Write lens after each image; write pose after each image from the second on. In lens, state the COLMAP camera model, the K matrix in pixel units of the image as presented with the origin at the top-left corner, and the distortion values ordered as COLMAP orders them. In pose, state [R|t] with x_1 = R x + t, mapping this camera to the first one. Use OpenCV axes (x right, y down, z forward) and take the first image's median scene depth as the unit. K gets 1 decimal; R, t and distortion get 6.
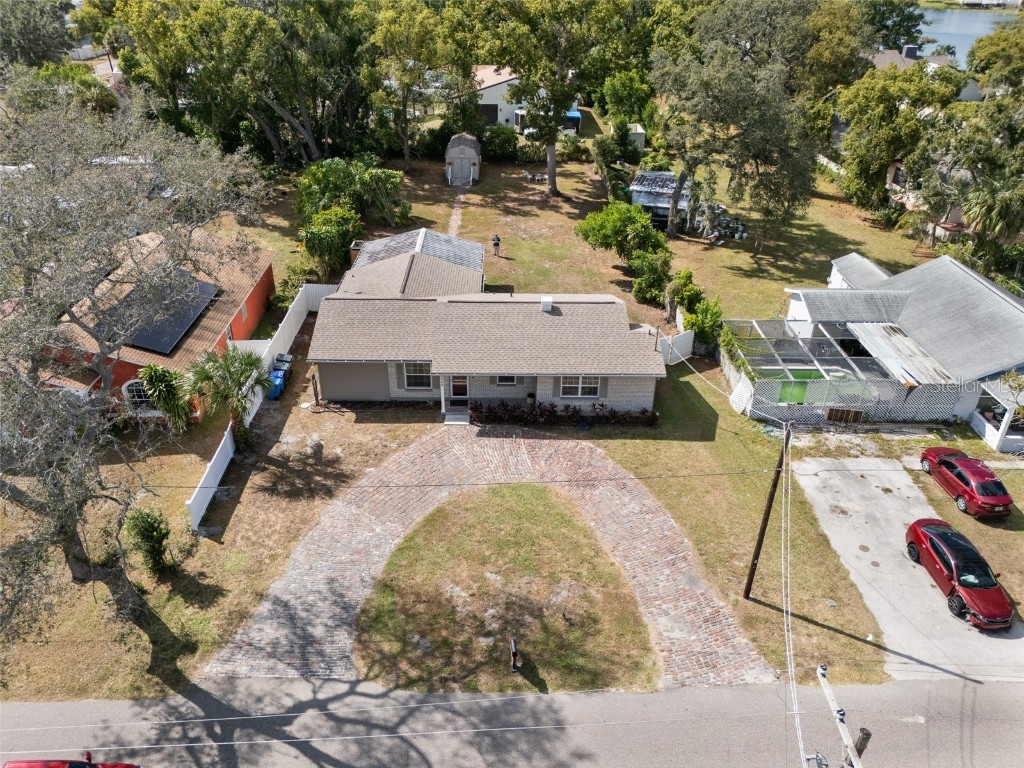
lens RADIAL K [[757.0, 0, 504.9], [0, 757.0, 384.6], [0, 0, 1]] dist [0.022479, -0.018785]
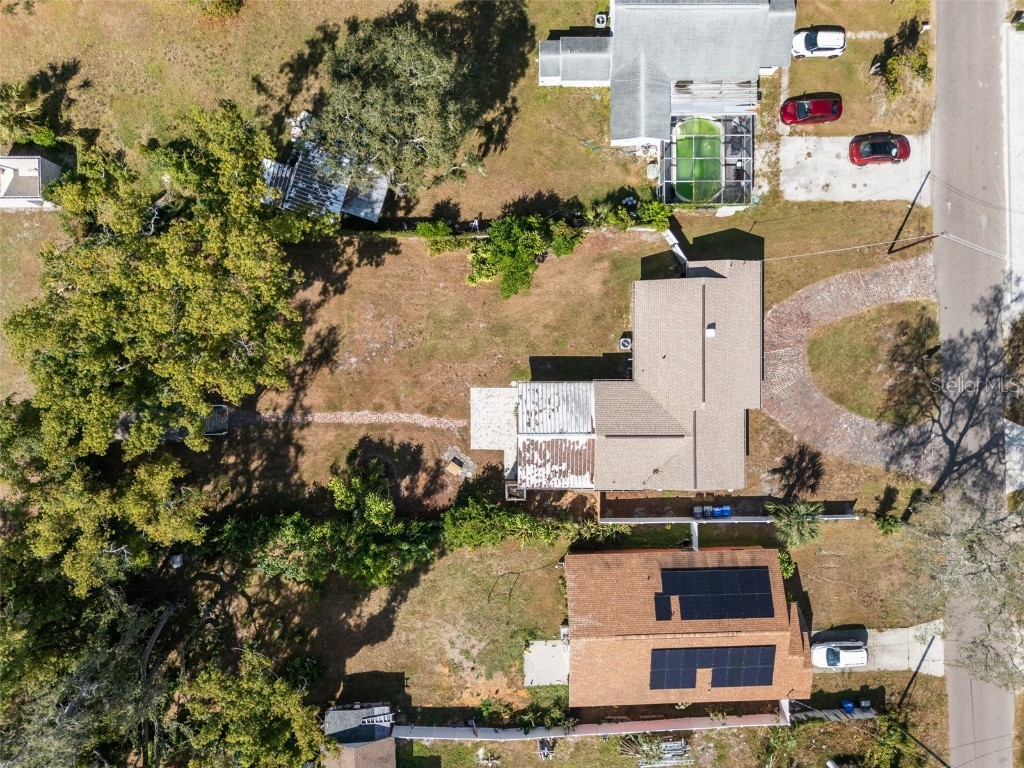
lens RADIAL K [[757.0, 0, 503.6], [0, 757.0, 385.9], [0, 0, 1]] dist [0.022479, -0.018785]
pose [[-0.004178, -0.999945, -0.009654, -0.036251], [0.473923, -0.010481, 0.880504, -1.806652], [-0.880557, -0.000897, 0.473940, 0.762295]]
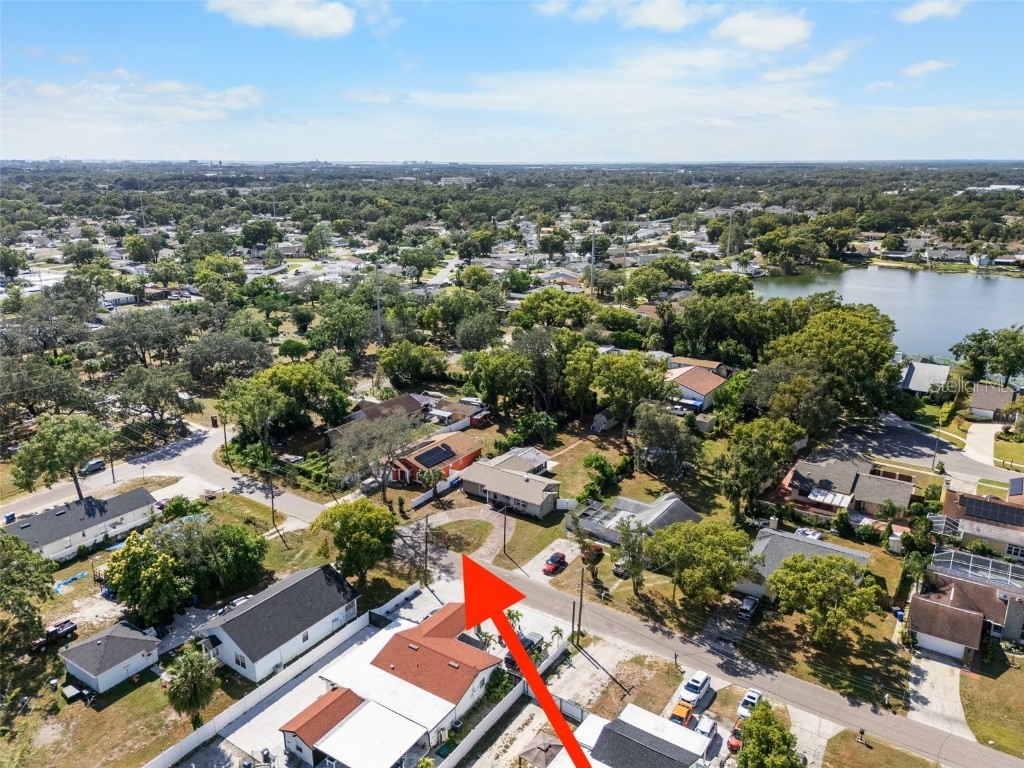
lens RADIAL K [[757.0, 0, 517.5], [0, 757.0, 384.0], [0, 0, 1]] dist [0.022479, -0.018785]
pose [[0.827980, 0.156568, -0.538457, 2.018944], [-0.275693, 0.949823, -0.147749, -0.000031], [0.488306, 0.270782, 0.829599, -2.168723]]
